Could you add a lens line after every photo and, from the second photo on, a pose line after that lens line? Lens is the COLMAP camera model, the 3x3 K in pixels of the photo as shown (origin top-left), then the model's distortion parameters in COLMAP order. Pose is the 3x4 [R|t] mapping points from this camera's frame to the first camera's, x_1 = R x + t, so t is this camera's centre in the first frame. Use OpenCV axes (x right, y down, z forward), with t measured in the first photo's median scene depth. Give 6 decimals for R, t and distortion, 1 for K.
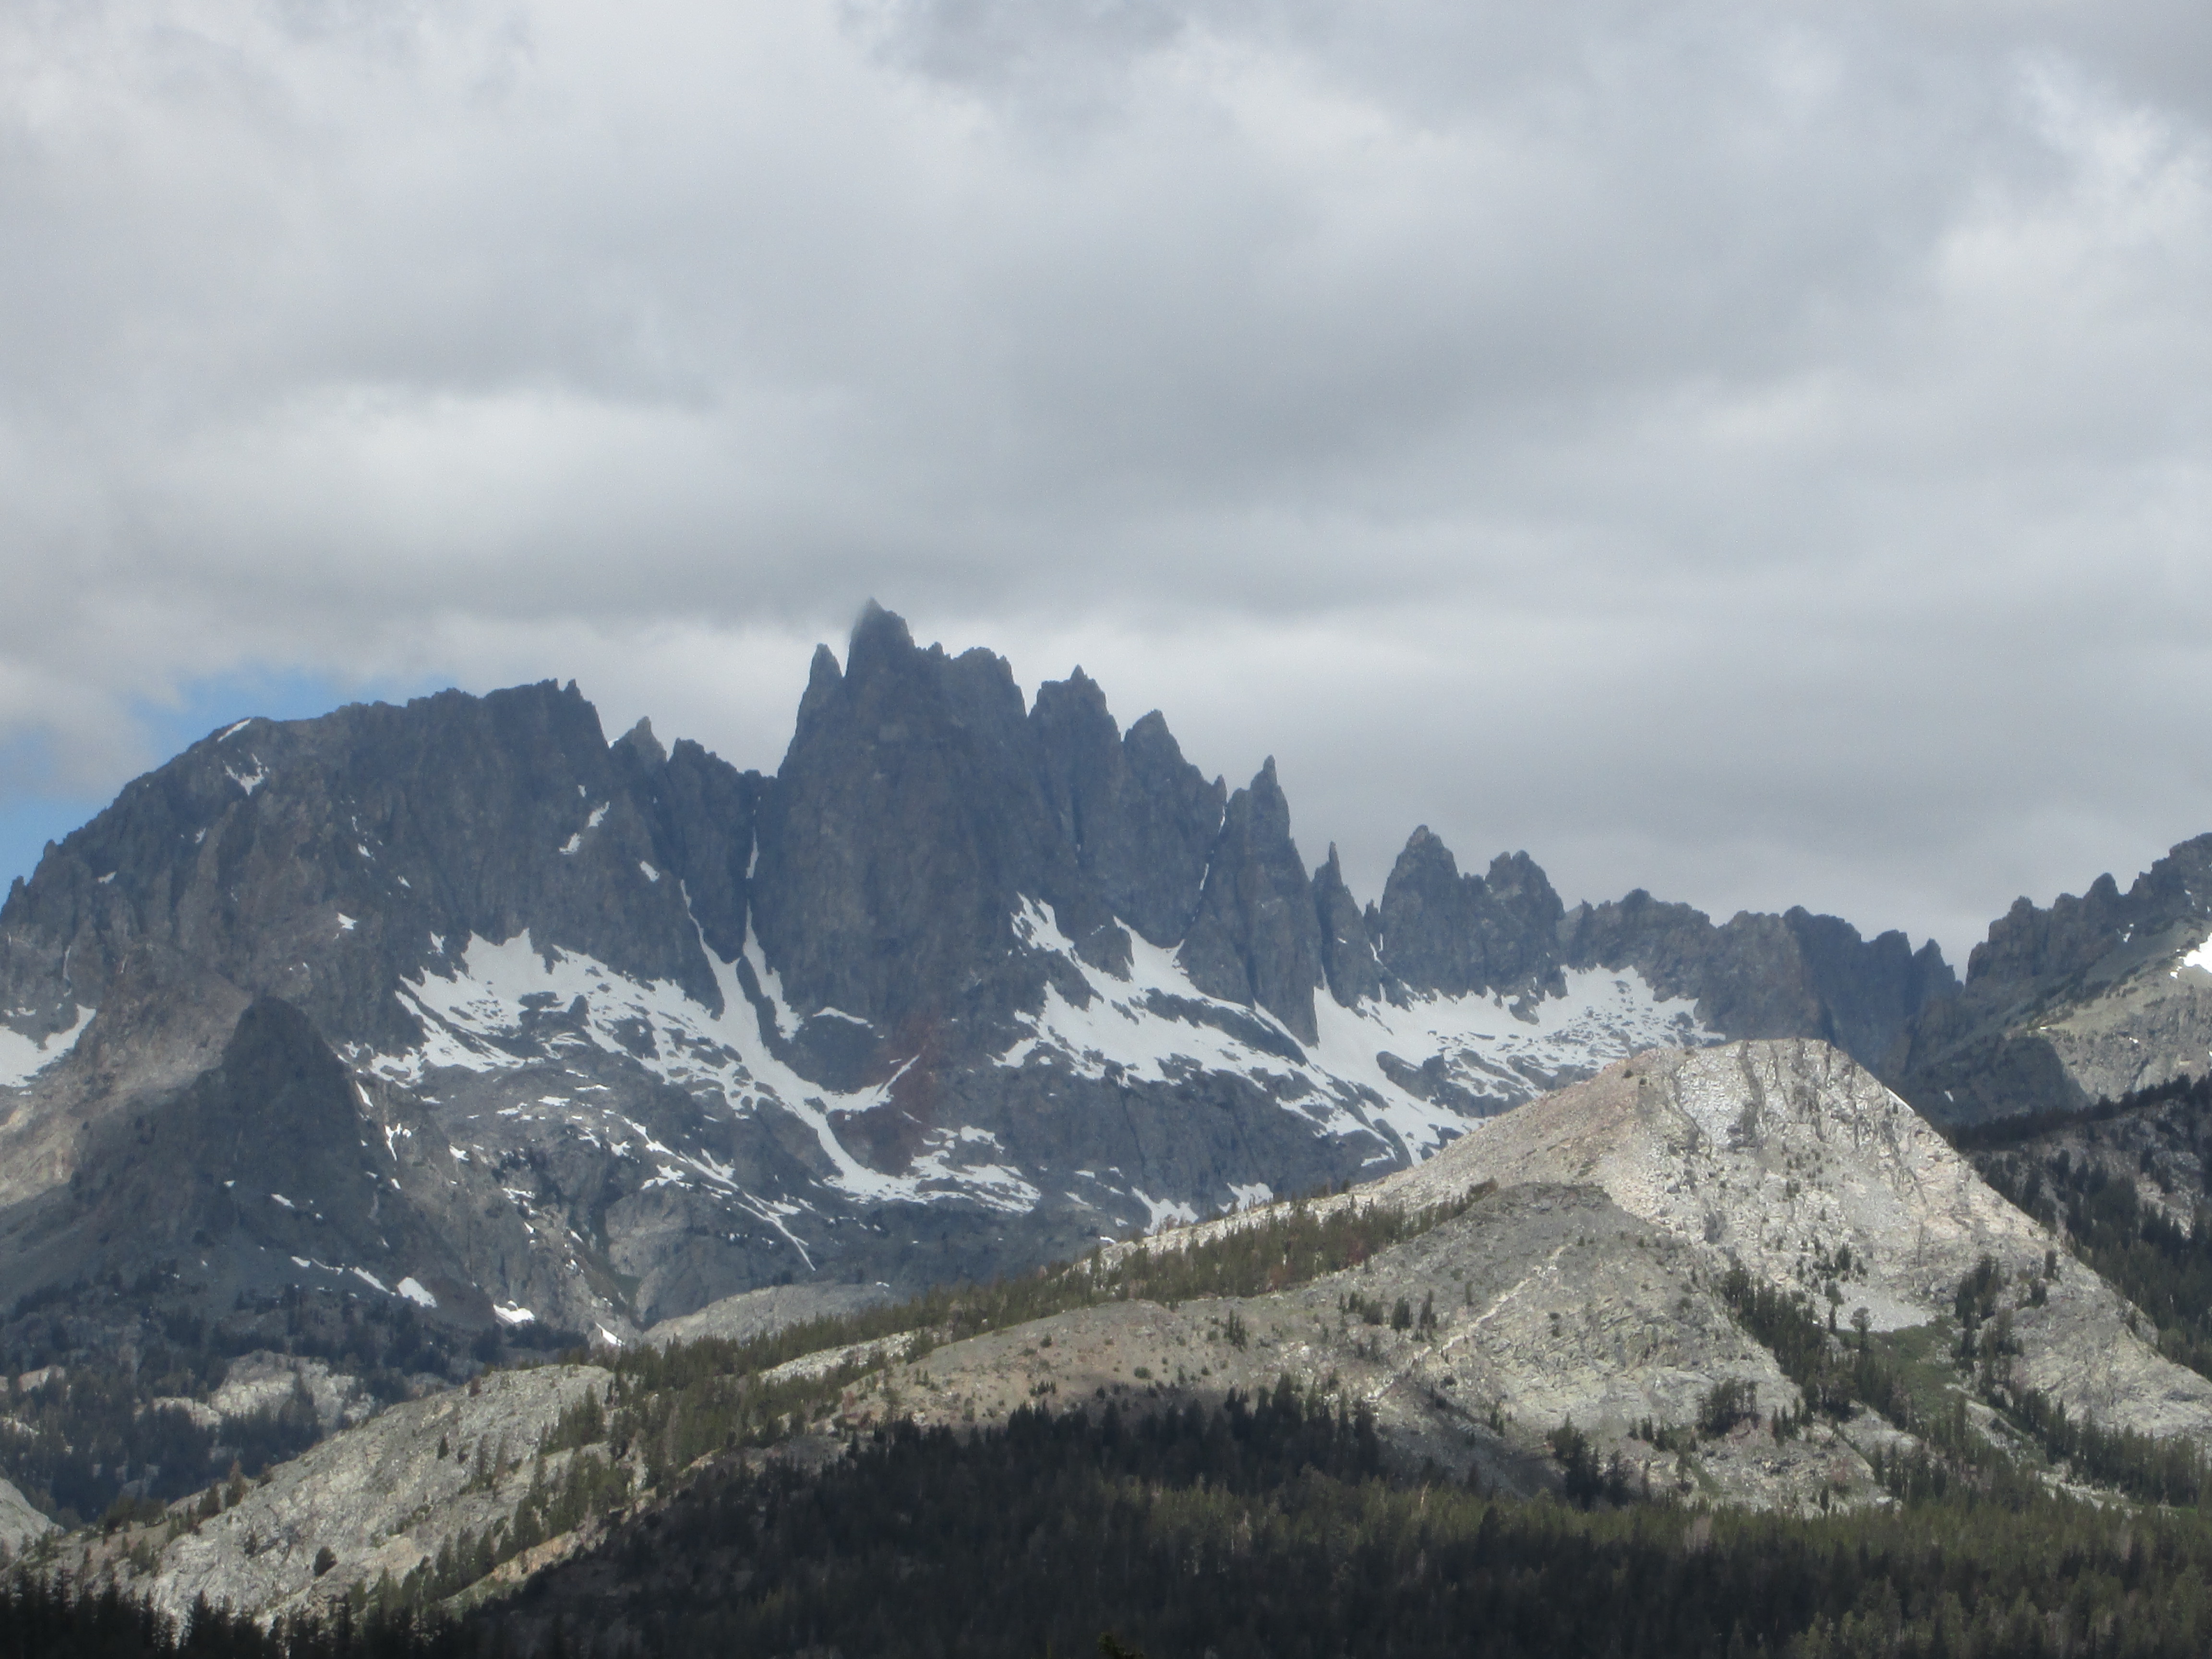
lens RADIAL K [[9019.9, 0, 1105.8], [0, 9019.9, 830.1], [0, 0, 1]] dist [-0.269811, 0.000000]
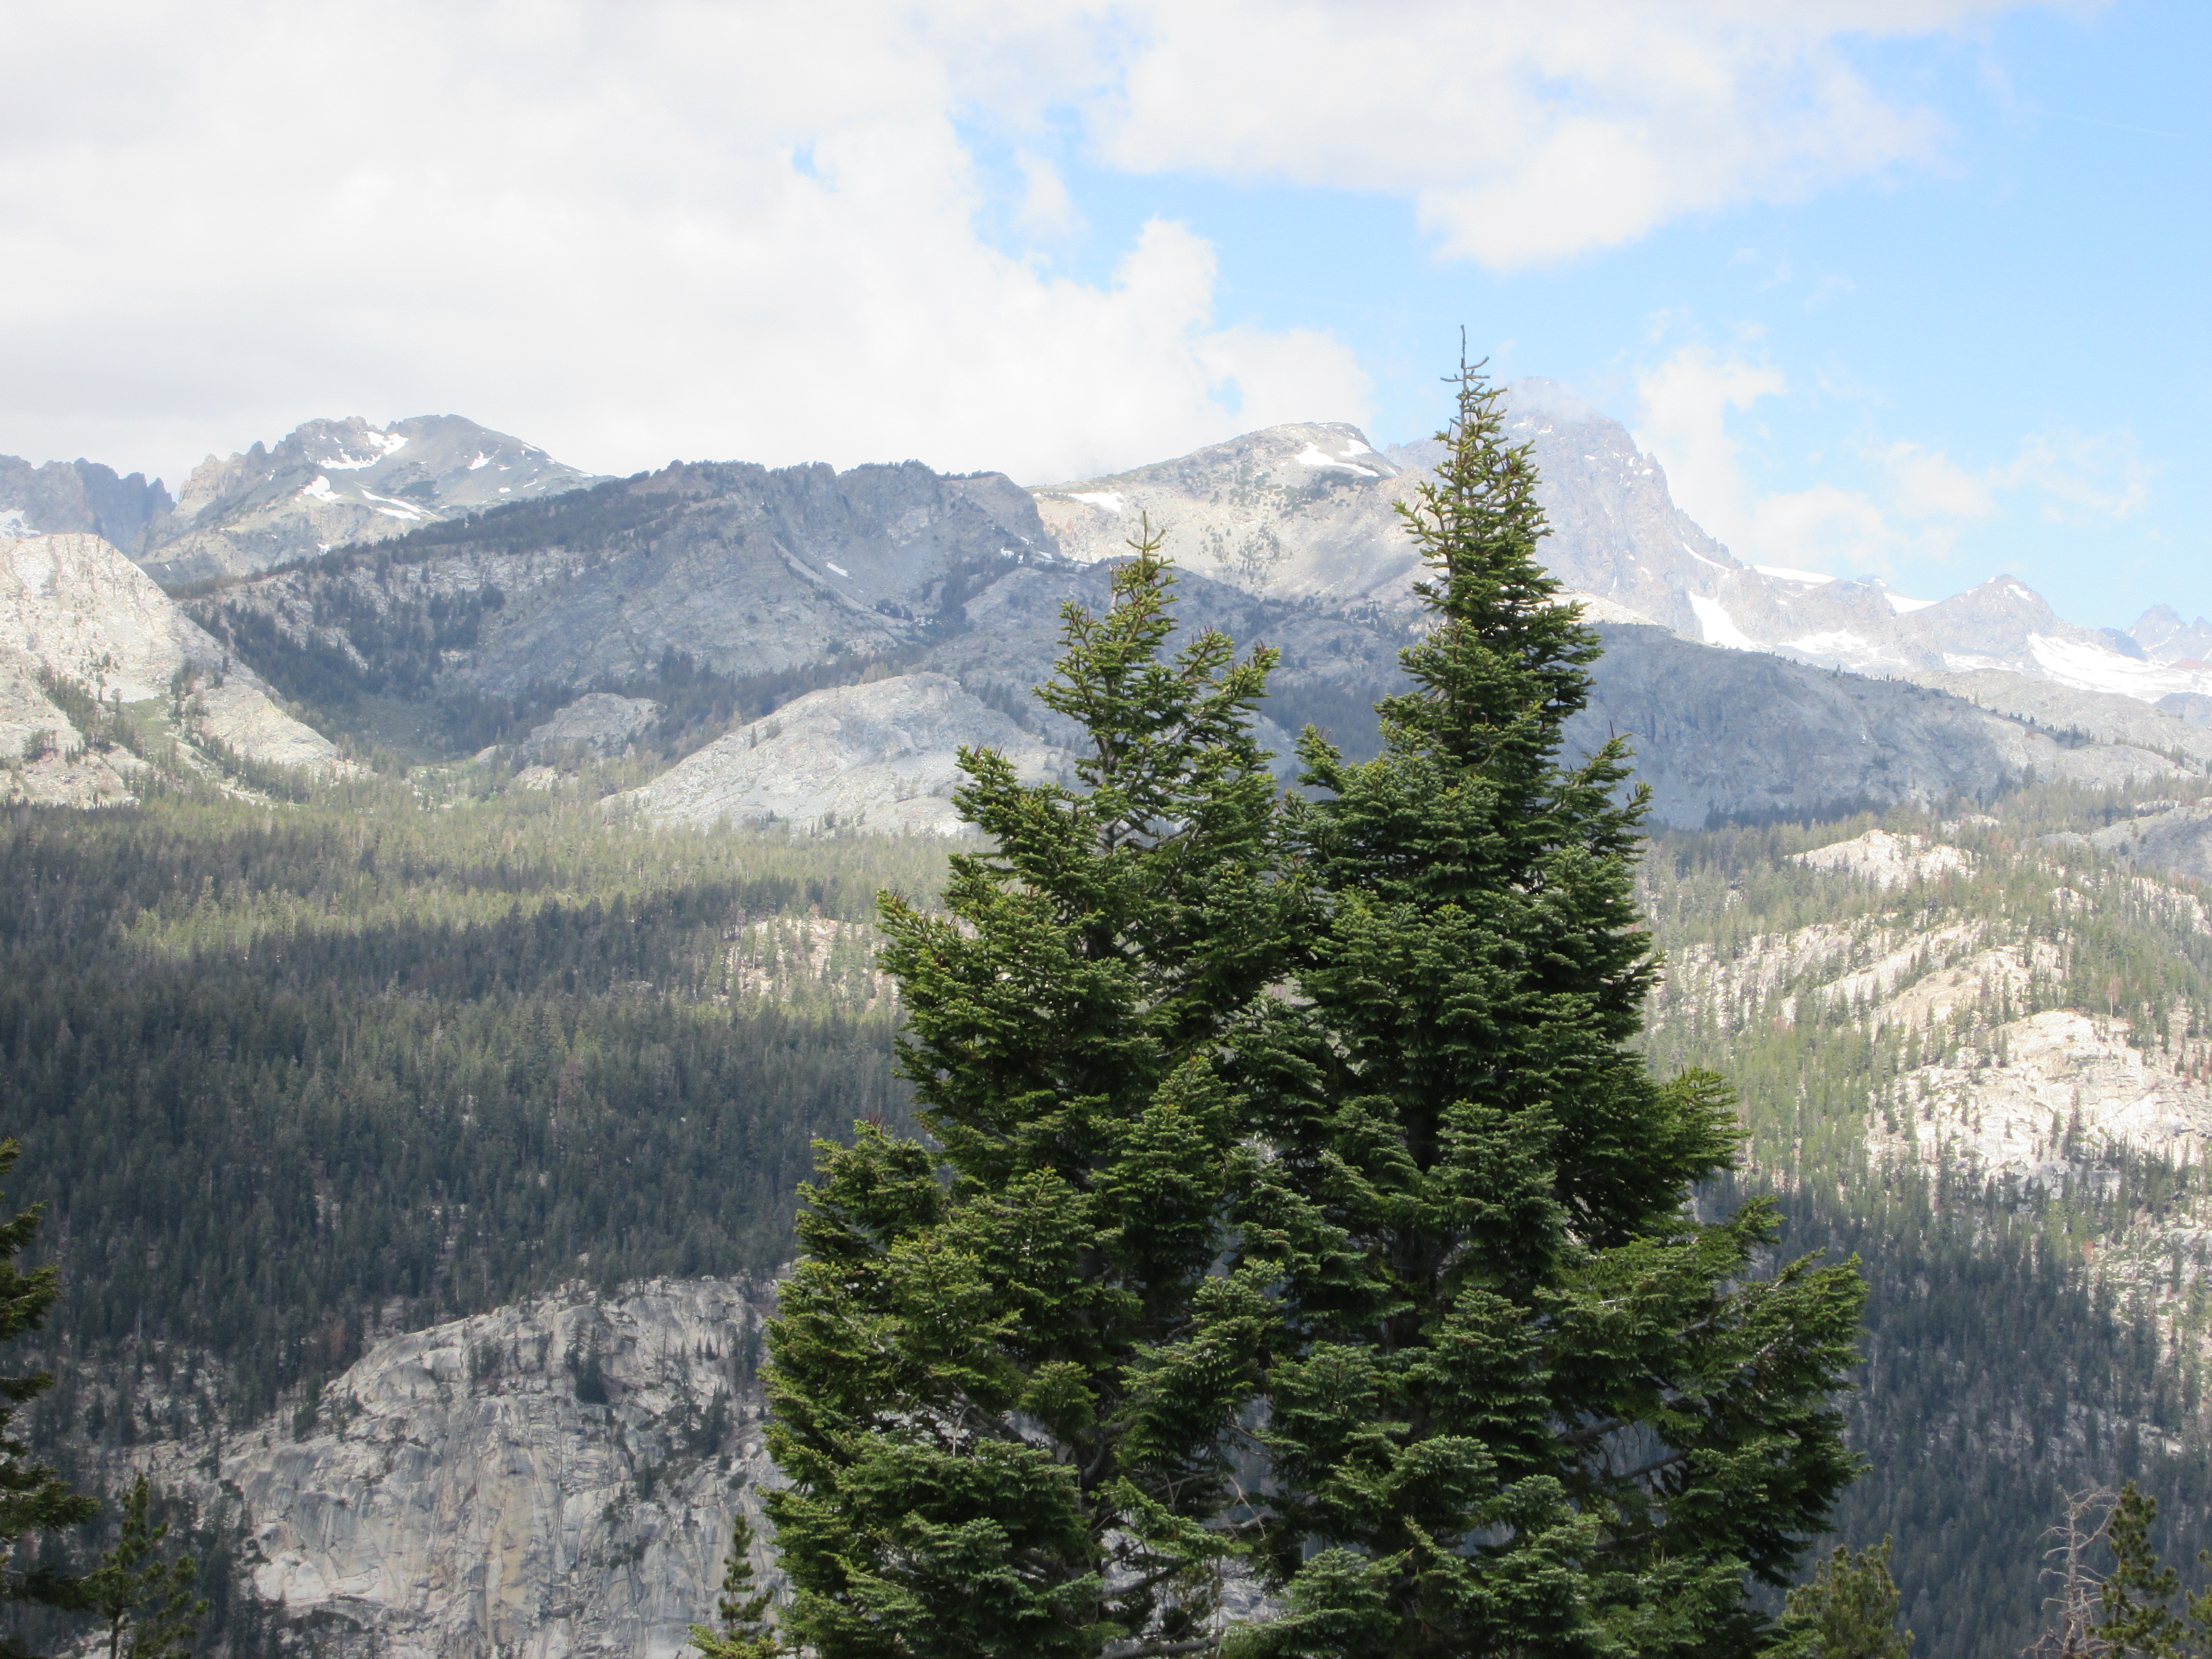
lens RADIAL K [[6171.0, 0, 1106.3], [0, 6171.0, 829.3], [0, 0, 1]] dist [-0.175213, 0.000000]
pose [[0.969820, -0.000872, 0.243819, -0.020481], [-0.017414, 0.997192, 0.072832, -0.009796], [-0.243198, -0.074880, 0.967082, -0.201688]]
